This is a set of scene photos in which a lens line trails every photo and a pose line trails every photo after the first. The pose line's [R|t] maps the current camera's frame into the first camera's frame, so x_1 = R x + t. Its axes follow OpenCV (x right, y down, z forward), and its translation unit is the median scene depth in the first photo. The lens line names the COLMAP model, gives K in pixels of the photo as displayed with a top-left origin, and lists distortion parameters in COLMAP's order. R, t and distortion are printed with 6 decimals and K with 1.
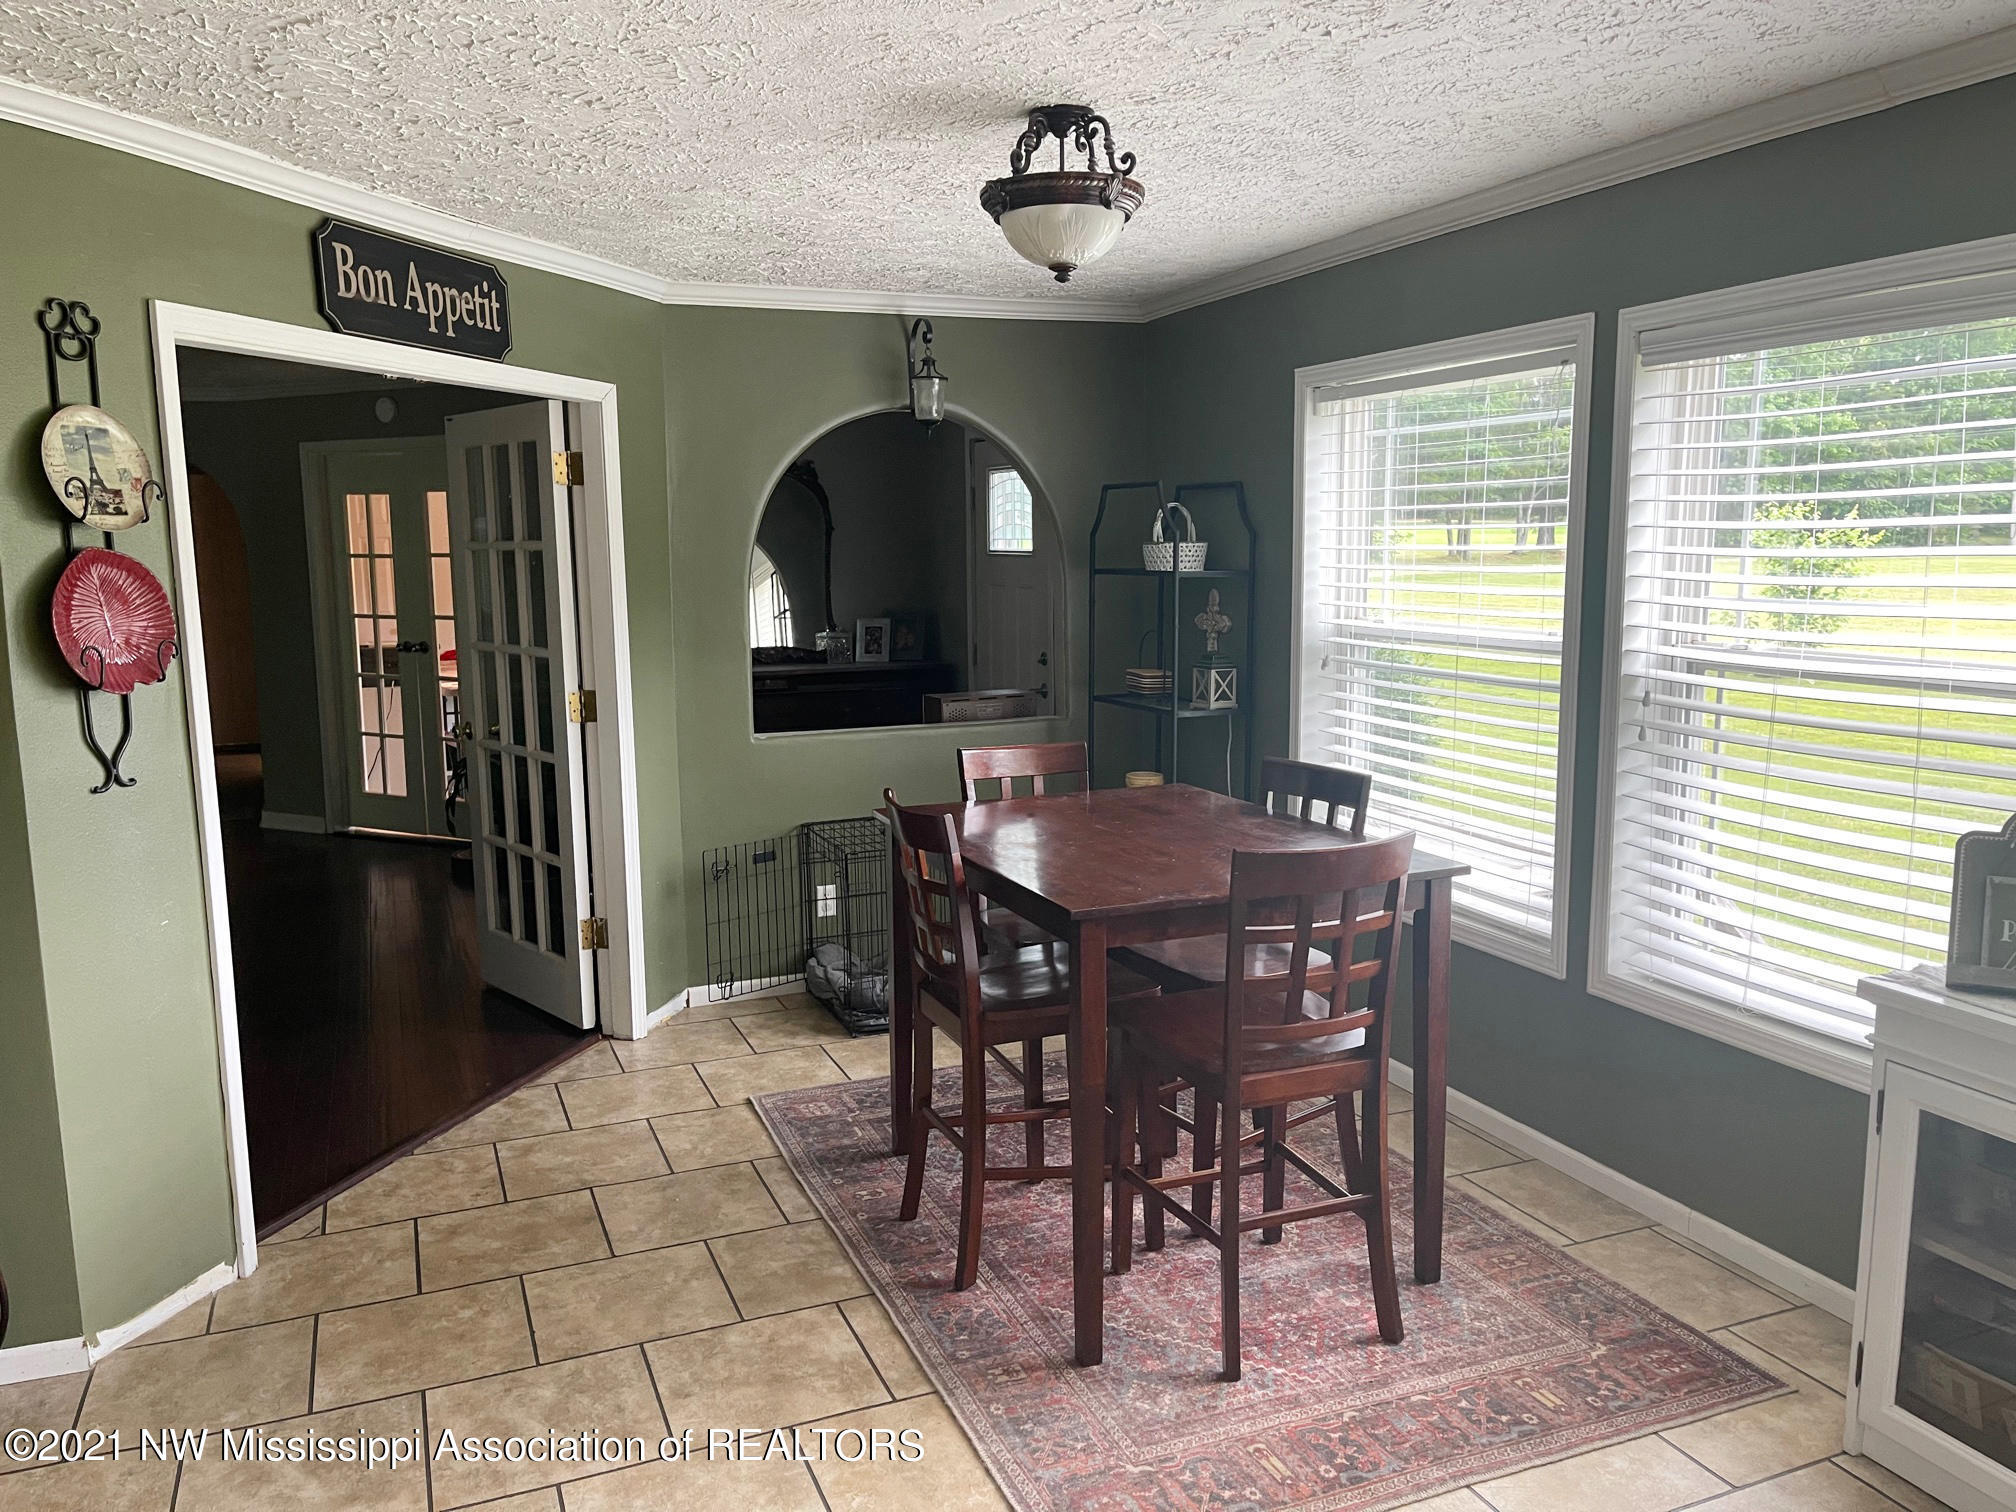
lens RADIAL K [[1514.7, 0, 1008.1], [0, 1514.7, 749.1], [0, 0, 1]] dist [0.002380, -0.002276]
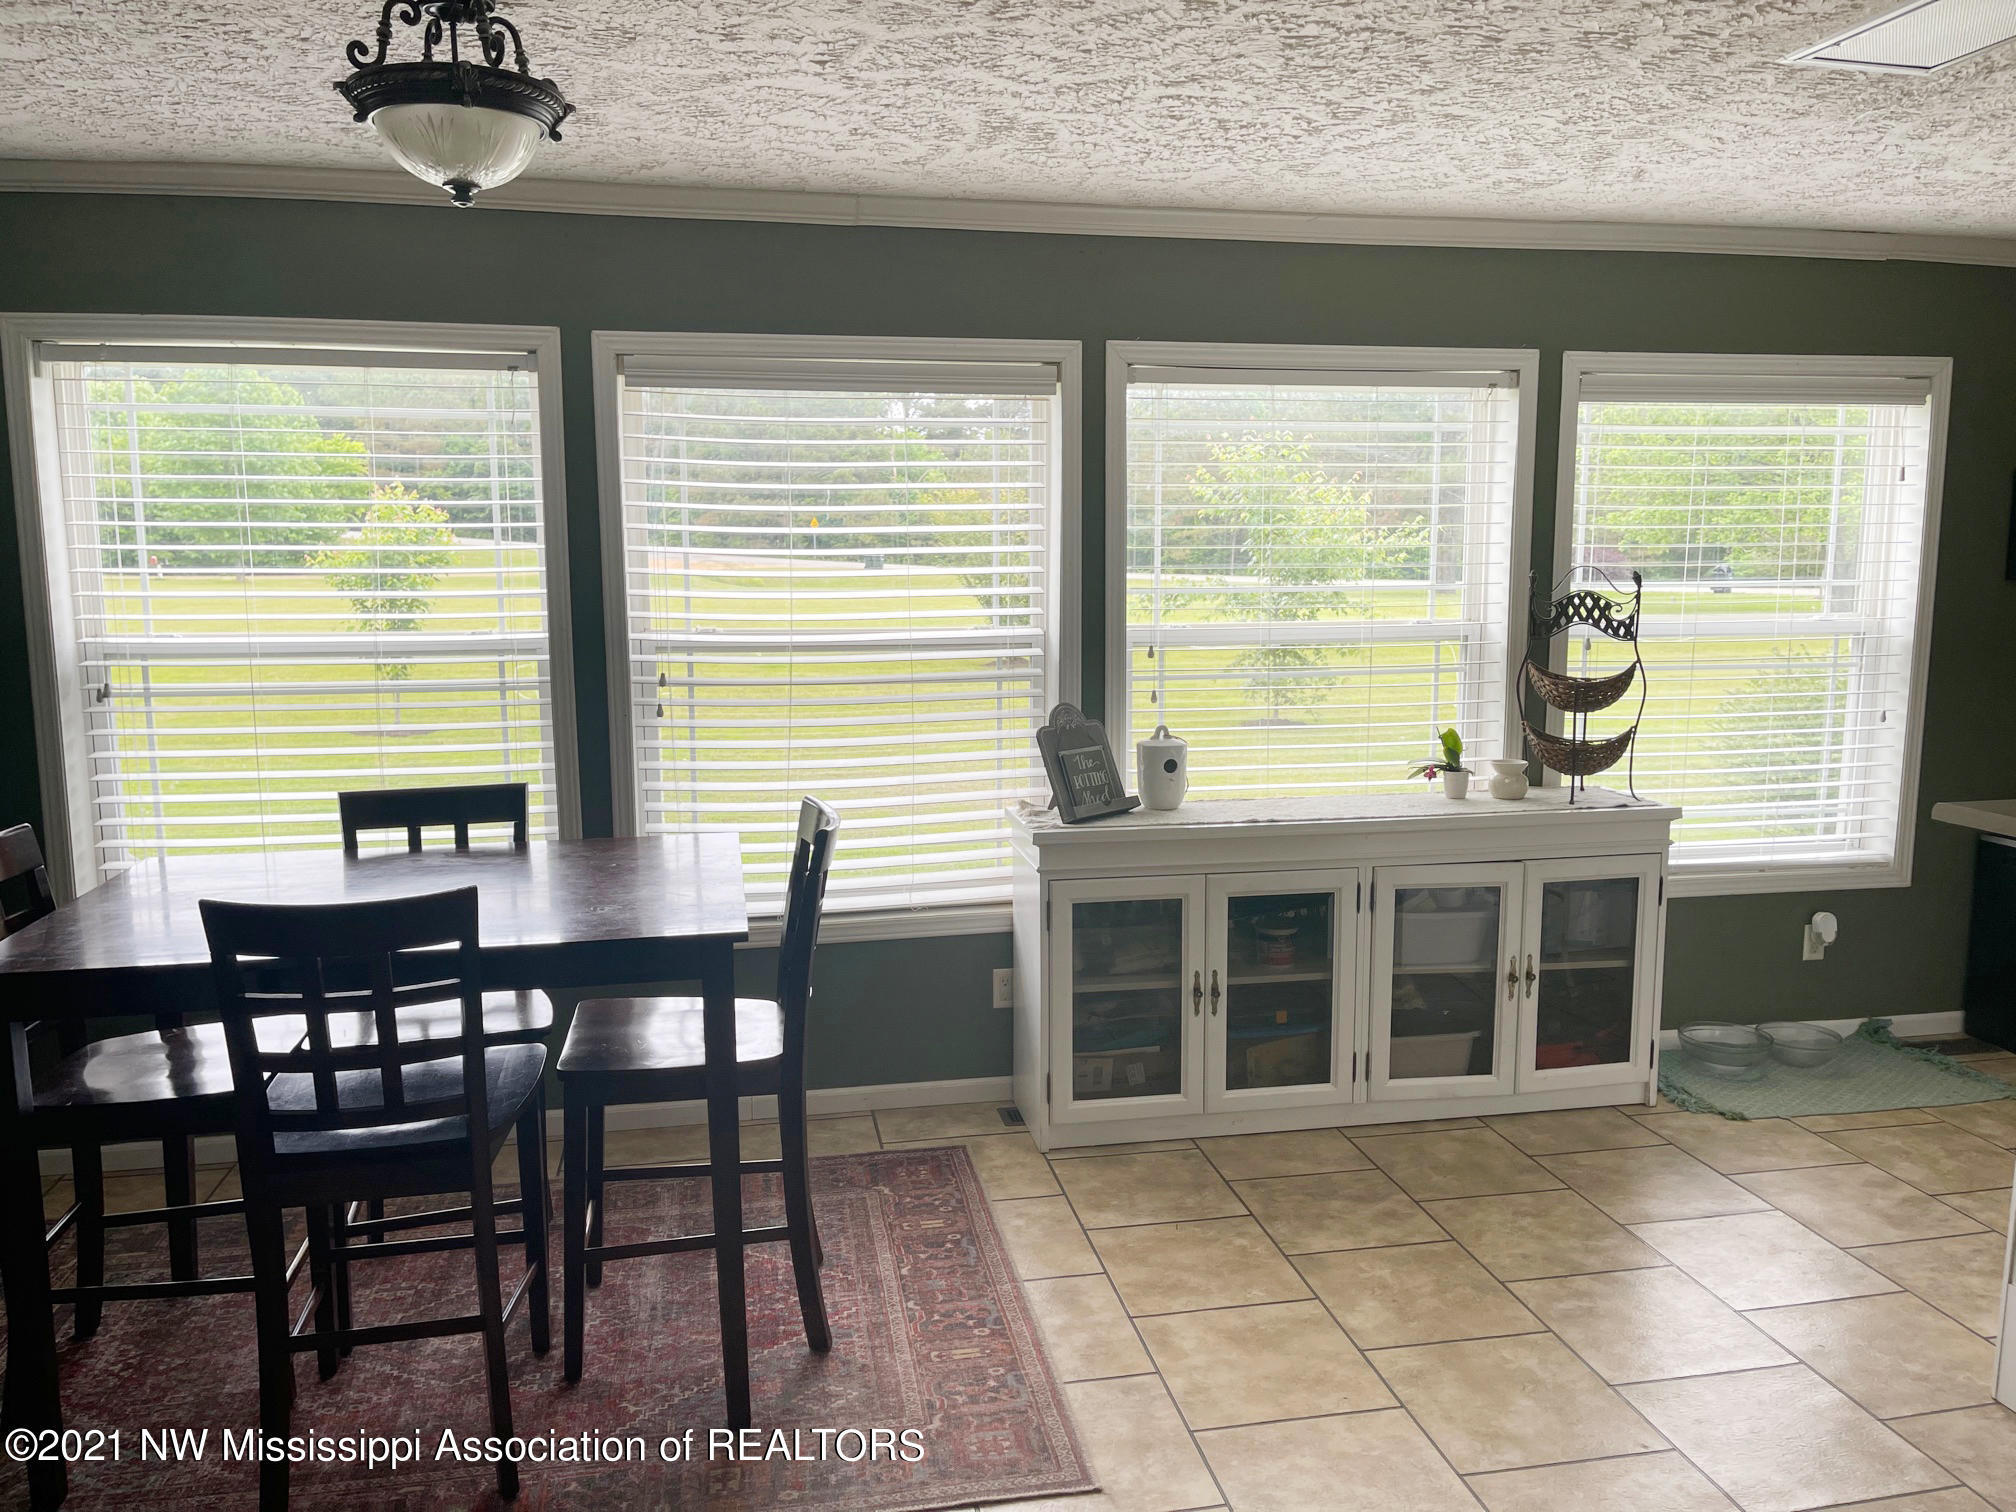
lens RADIAL K [[1514.7, 0, 1009.2], [0, 1514.7, 763.6], [0, 0, 1]] dist [0.002380, -0.002276]
pose [[0.203485, -0.135506, 0.969656, -0.658211], [0.127162, 0.985645, 0.111055, -0.066310], [-0.970785, 0.100705, 0.217795, 0.514917]]
